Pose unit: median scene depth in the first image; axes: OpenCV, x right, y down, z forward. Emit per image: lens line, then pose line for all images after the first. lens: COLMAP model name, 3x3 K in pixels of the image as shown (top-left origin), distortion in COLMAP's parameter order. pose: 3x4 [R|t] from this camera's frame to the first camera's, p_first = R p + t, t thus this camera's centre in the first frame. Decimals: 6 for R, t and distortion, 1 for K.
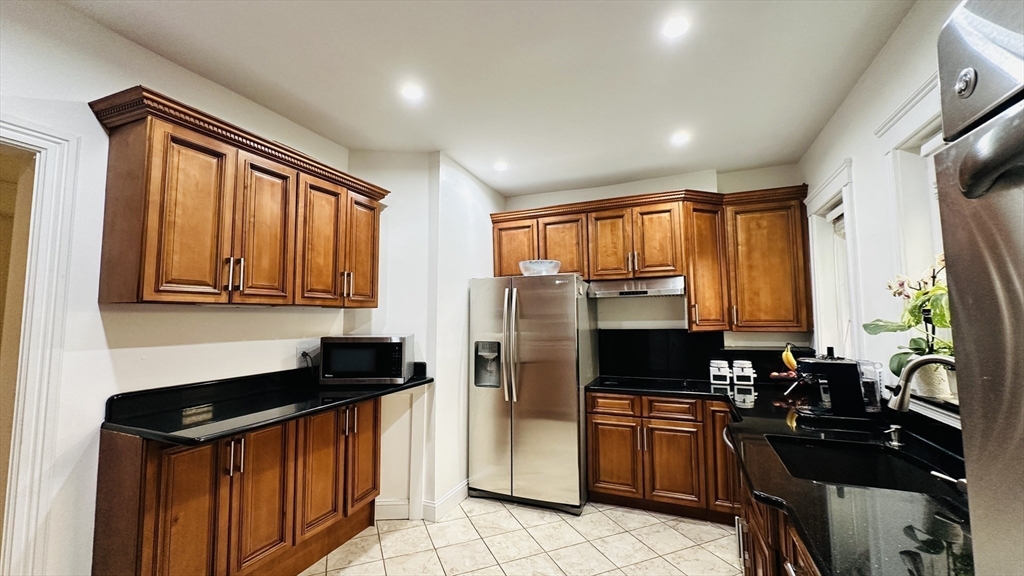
lens RADIAL K [[406.6, 0, 512.0], [0, 406.6, 288.0], [0, 0, 1]] dist [-0.000093, 0.000005]
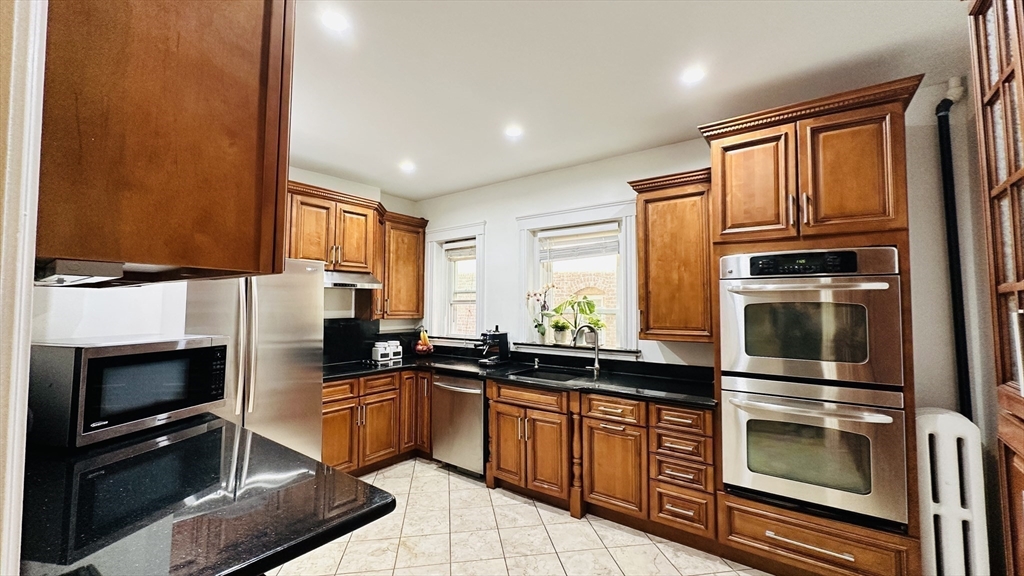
lens RADIAL K [[406.6, 0, 512.0], [0, 406.6, 288.0], [0, 0, 1]] dist [-0.000093, 0.000005]
pose [[0.238337, 0.052814, 0.969745, -0.633710], [-0.079495, 0.996230, -0.034718, 0.021900], [-0.967924, -0.068815, 0.241637, 0.314457]]
